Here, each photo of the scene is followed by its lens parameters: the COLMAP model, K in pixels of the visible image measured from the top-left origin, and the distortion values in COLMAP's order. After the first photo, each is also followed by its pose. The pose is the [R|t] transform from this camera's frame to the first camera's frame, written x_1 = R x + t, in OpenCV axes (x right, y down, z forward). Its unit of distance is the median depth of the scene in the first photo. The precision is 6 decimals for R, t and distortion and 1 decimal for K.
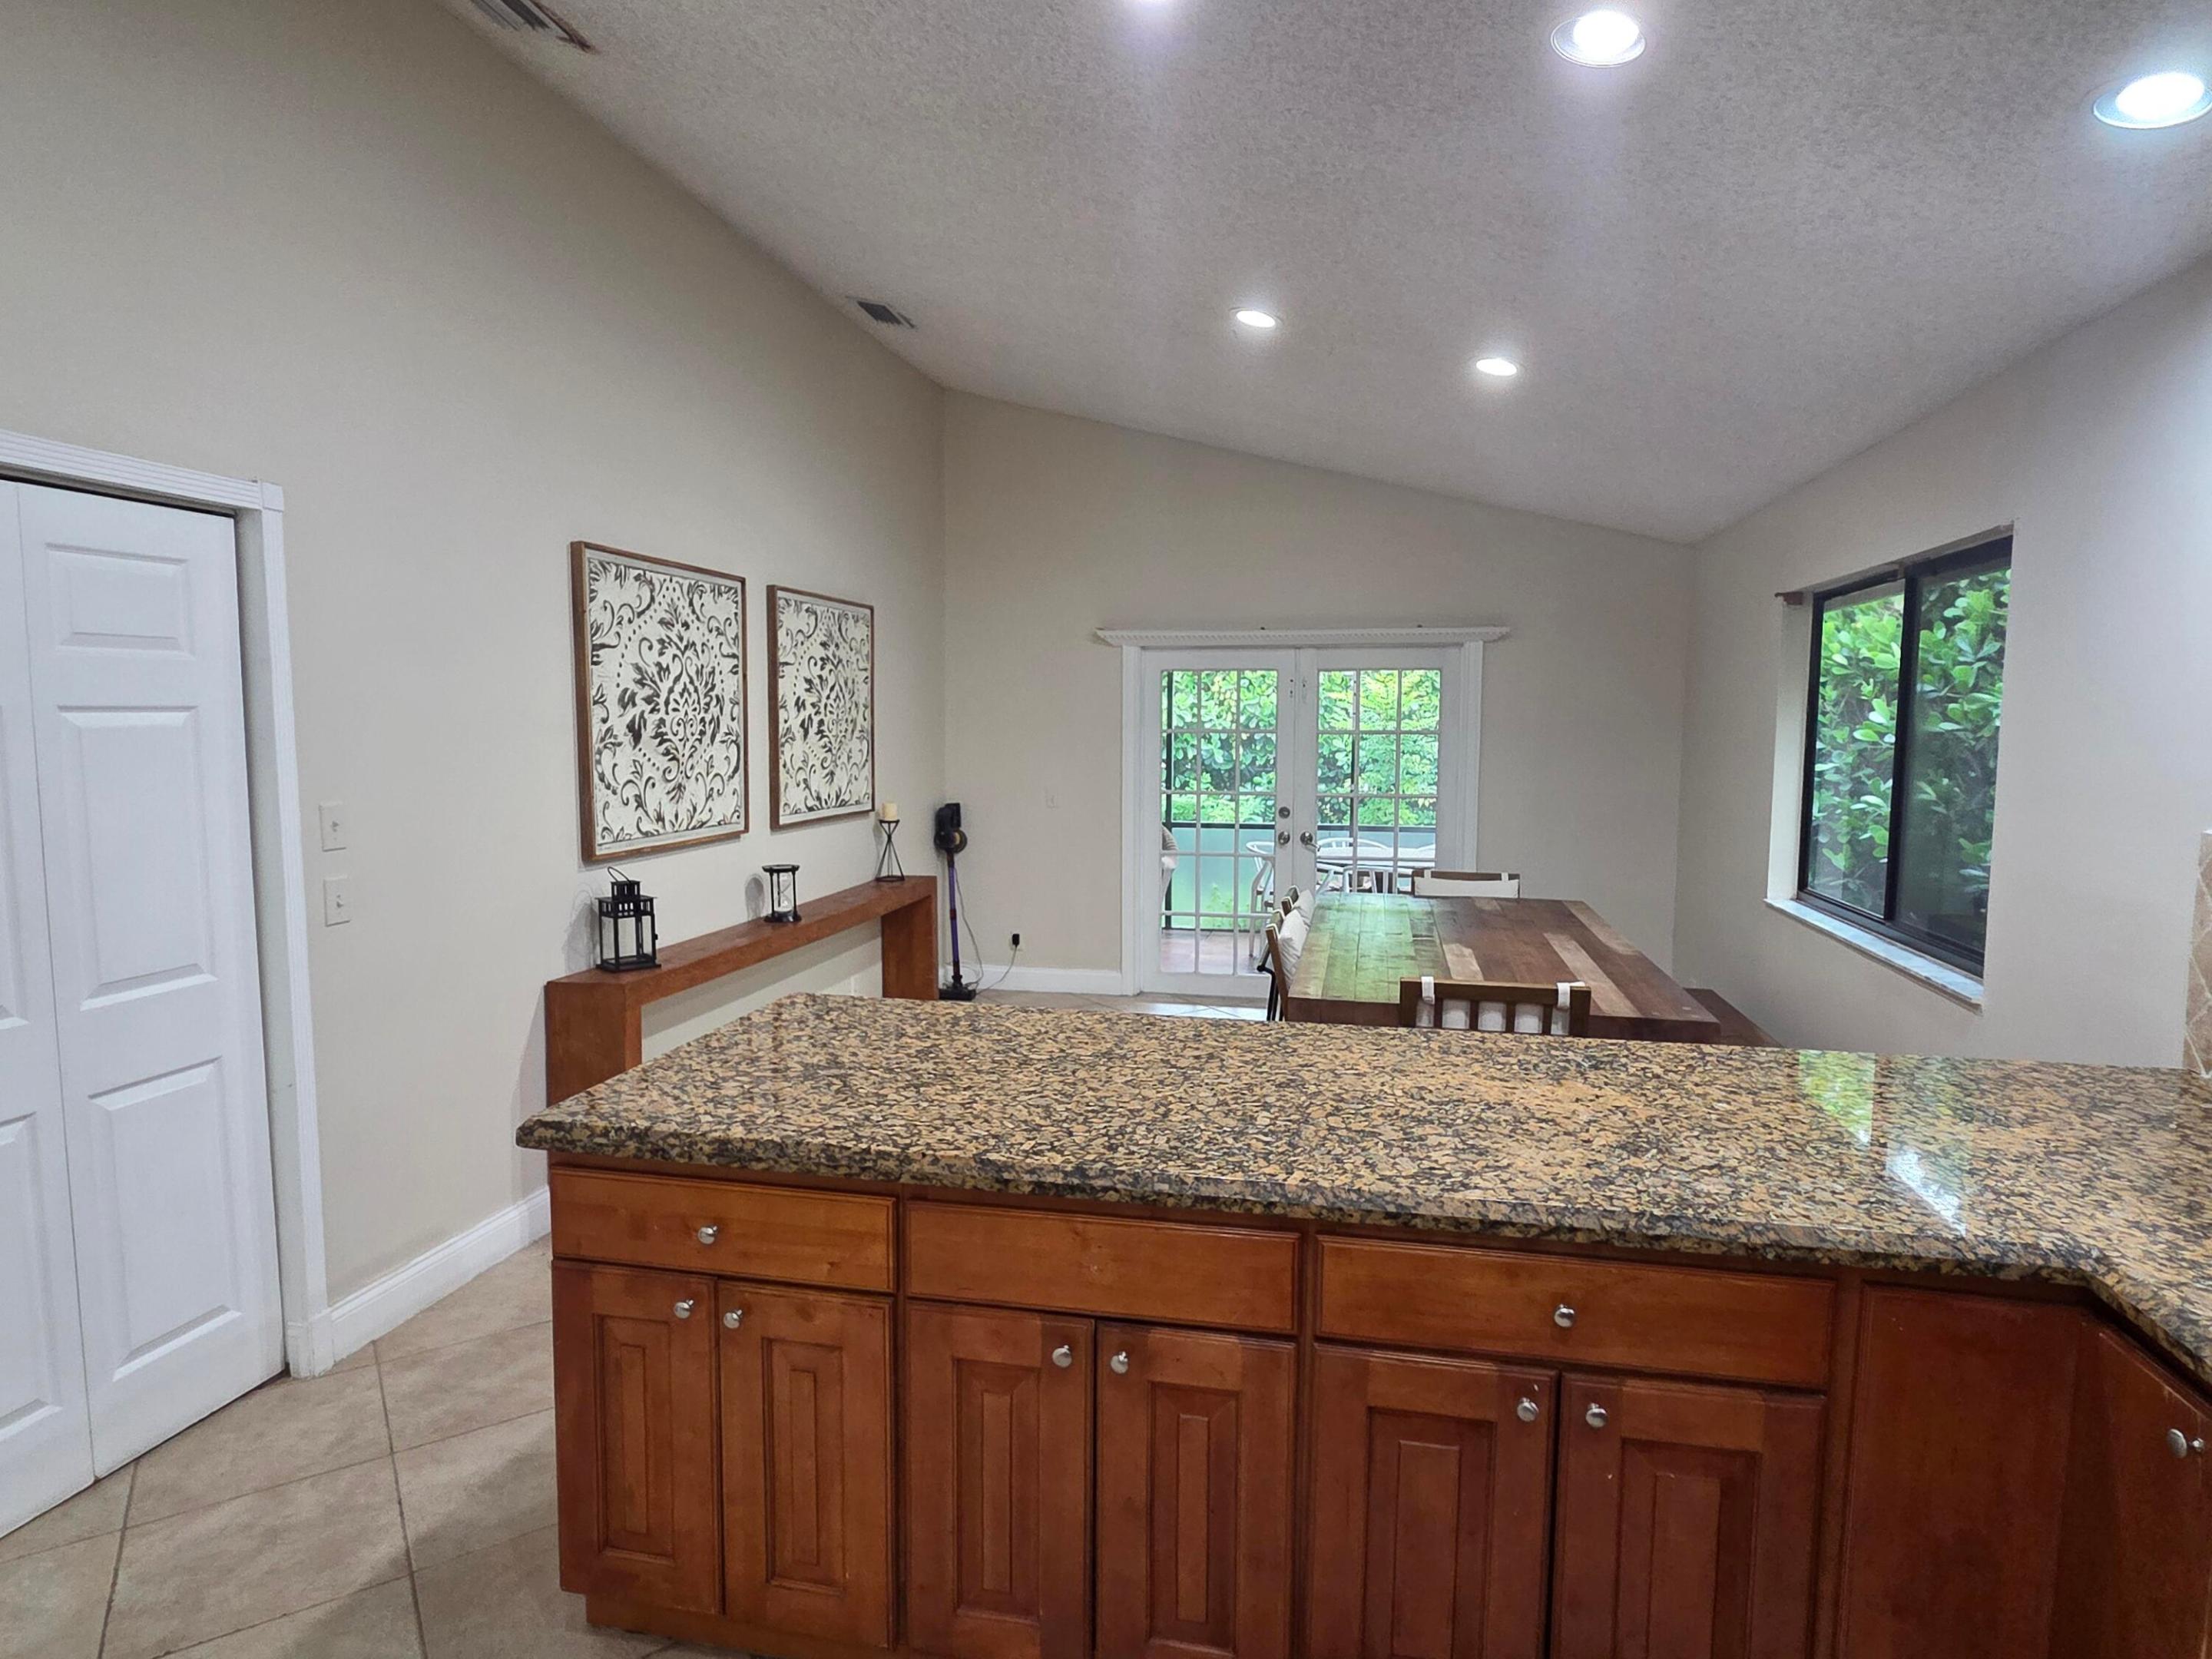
lens RADIAL K [[1236.6, 0, 1098.7], [0, 1236.6, 831.6], [0, 0, 1]] dist [-0.000178, -0.000259]
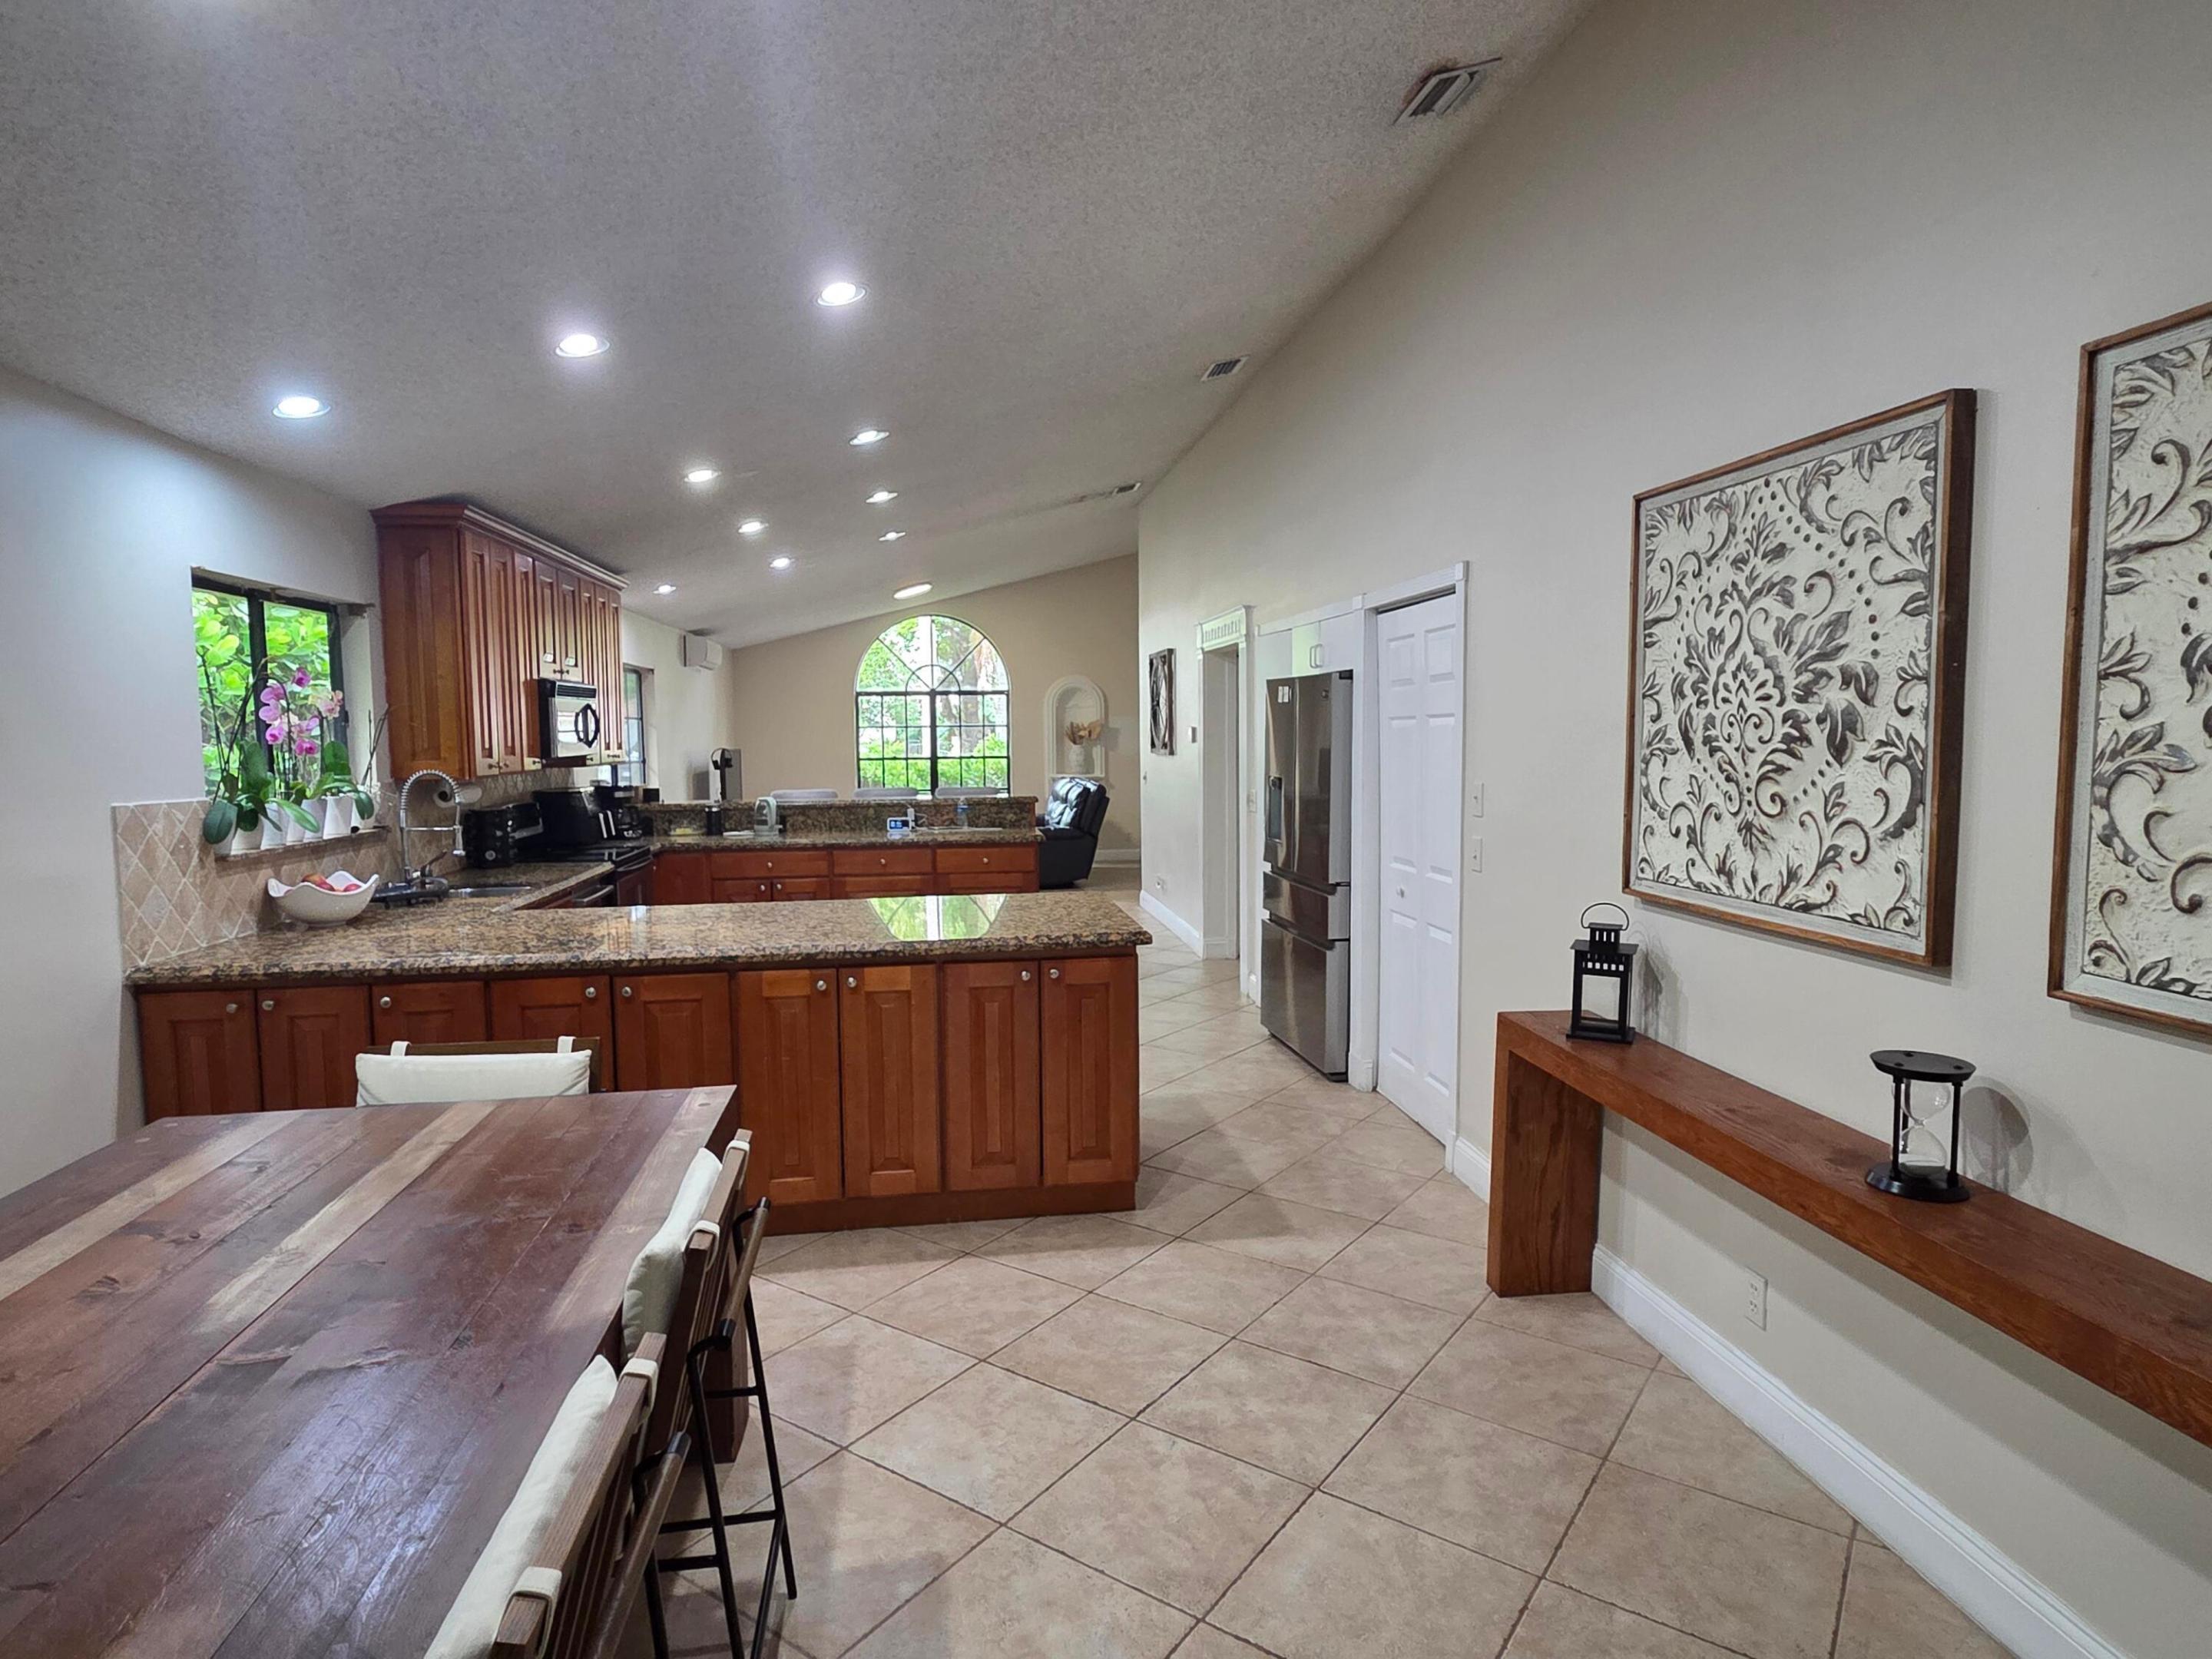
lens RADIAL K [[1236.6, 0, 1098.7], [0, 1236.6, 831.6], [0, 0, 1]] dist [-0.000178, -0.000259]
pose [[-0.936939, 0.030938, -0.348121, 0.185151], [-0.029335, 0.985598, 0.166543, -0.137567], [0.348260, 0.166252, -0.922537, 1.586945]]
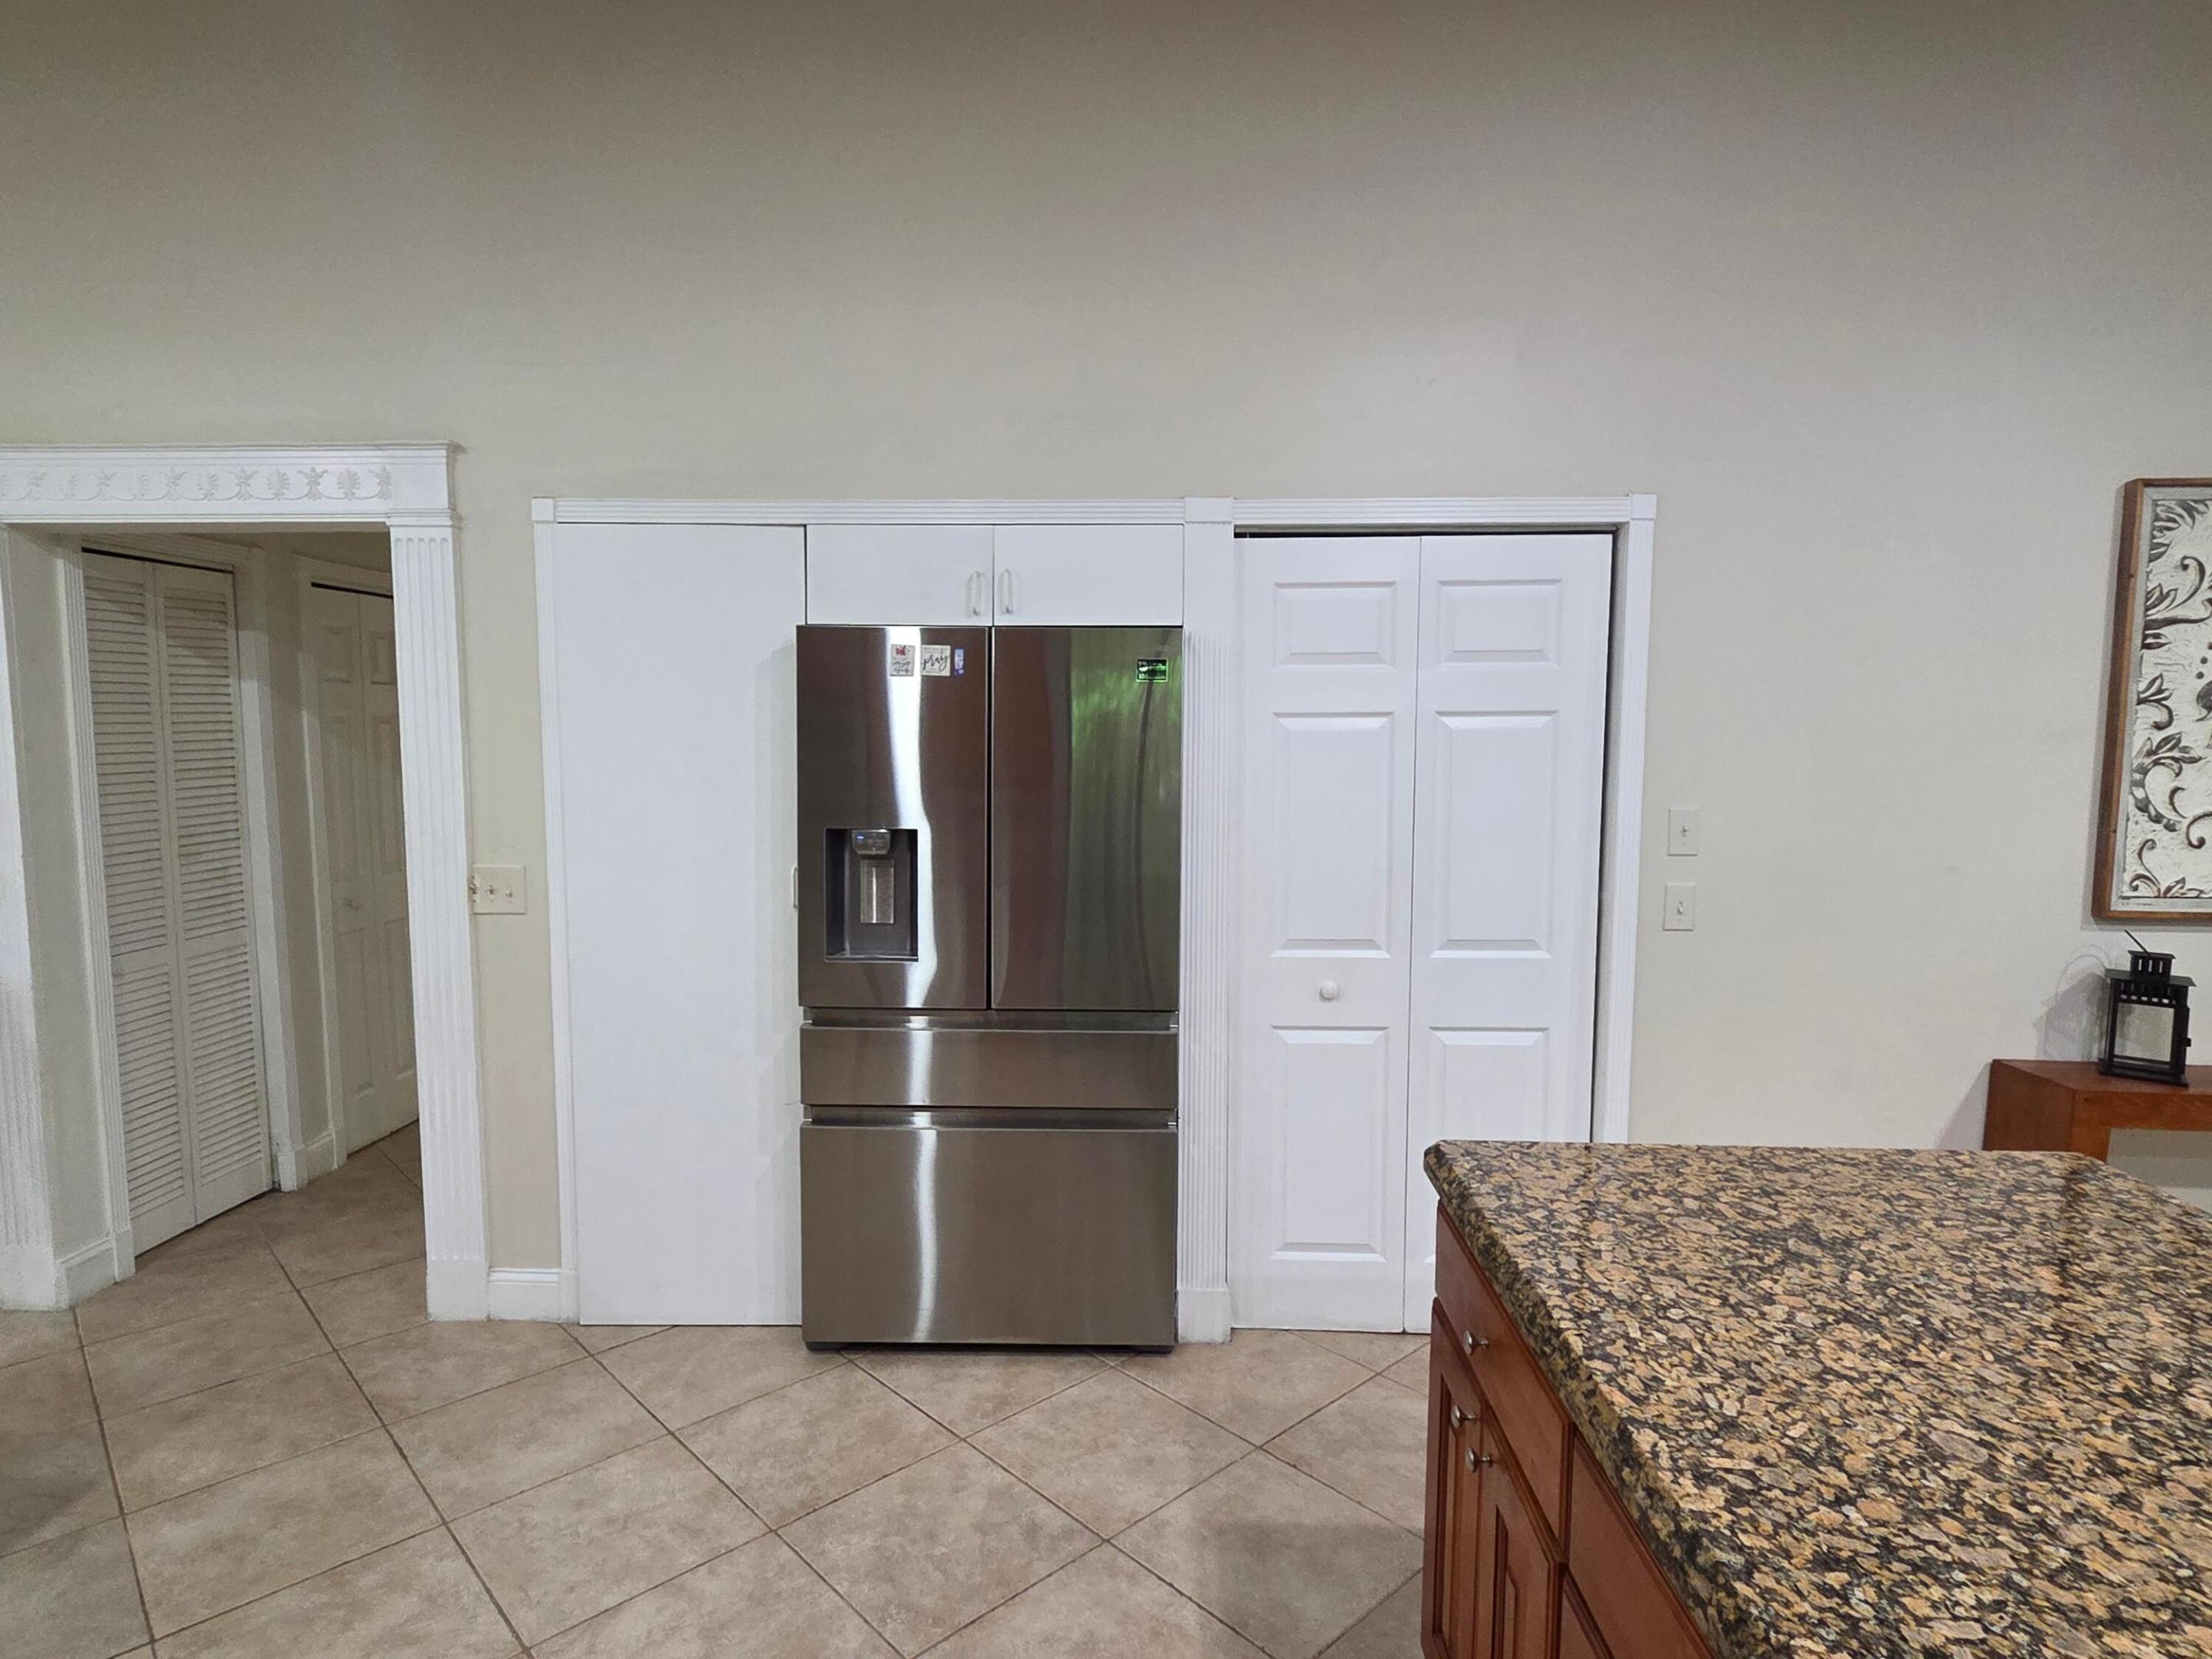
lens RADIAL K [[1236.6, 0, 1098.7], [0, 1236.6, 831.6], [0, 0, 1]] dist [-0.000178, -0.000259]
pose [[0.167464, 0.084393, -0.982259, 0.201896], [-0.092061, 0.993315, 0.069647, -0.022637], [0.981570, 0.078765, 0.174114, 0.279375]]
